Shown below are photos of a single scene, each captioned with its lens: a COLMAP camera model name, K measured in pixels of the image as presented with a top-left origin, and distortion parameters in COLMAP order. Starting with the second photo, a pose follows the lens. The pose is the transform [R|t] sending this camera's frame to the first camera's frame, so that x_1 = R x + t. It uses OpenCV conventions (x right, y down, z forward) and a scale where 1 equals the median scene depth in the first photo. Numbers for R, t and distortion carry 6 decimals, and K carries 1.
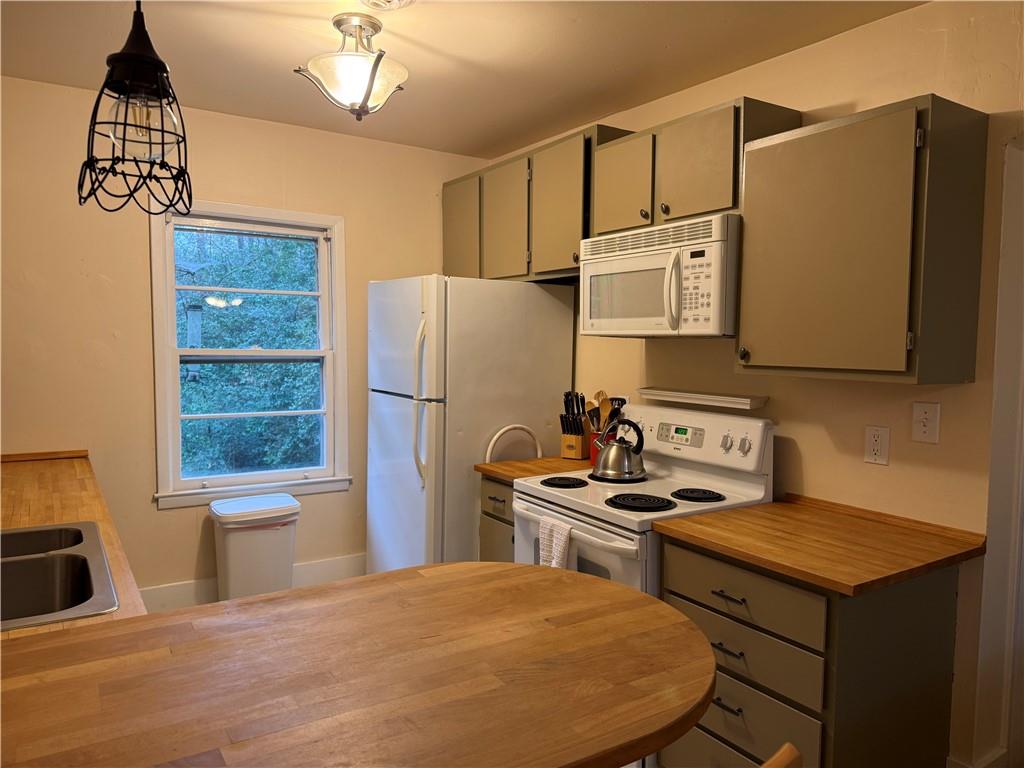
lens RADIAL K [[722.0, 0, 512.0], [0, 722.0, 384.0], [0, 0, 1]] dist [0.036148, -0.057704]
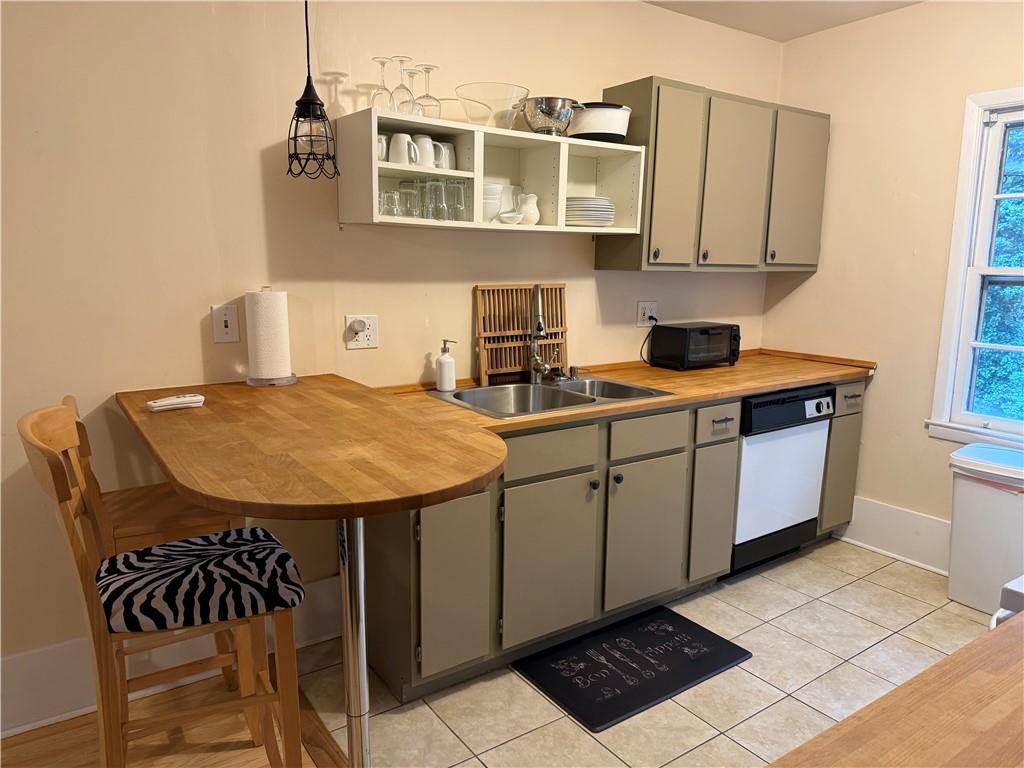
lens RADIAL K [[722.0, 0, 512.0], [0, 722.0, 384.0], [0, 0, 1]] dist [0.036148, -0.057704]
pose [[0.038512, 0.163689, -0.985760, 1.240698], [-0.073312, 0.984296, 0.160582, -0.026203], [0.996565, 0.066084, 0.049907, 1.152415]]
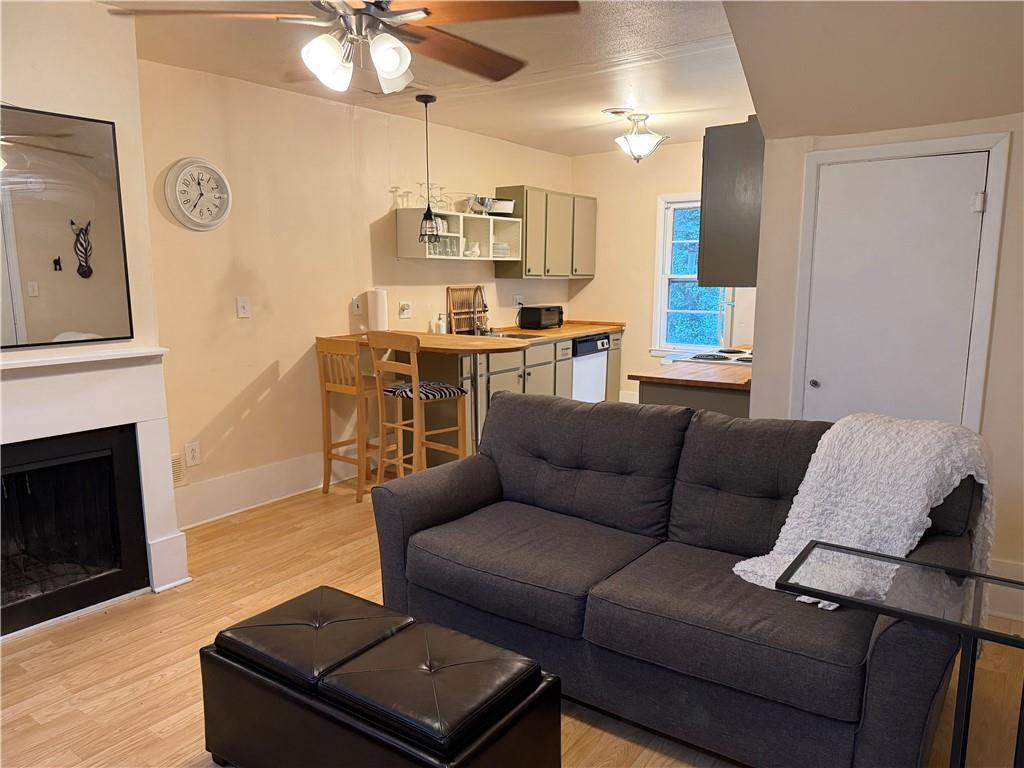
lens RADIAL K [[722.0, 0, 512.0], [0, 722.0, 384.0], [0, 0, 1]] dist [0.036148, -0.057704]
pose [[0.374805, 0.144109, -0.915835, 3.459711], [-0.063331, 0.989518, 0.129785, 0.034128], [0.924938, 0.009356, 0.380003, -0.293665]]
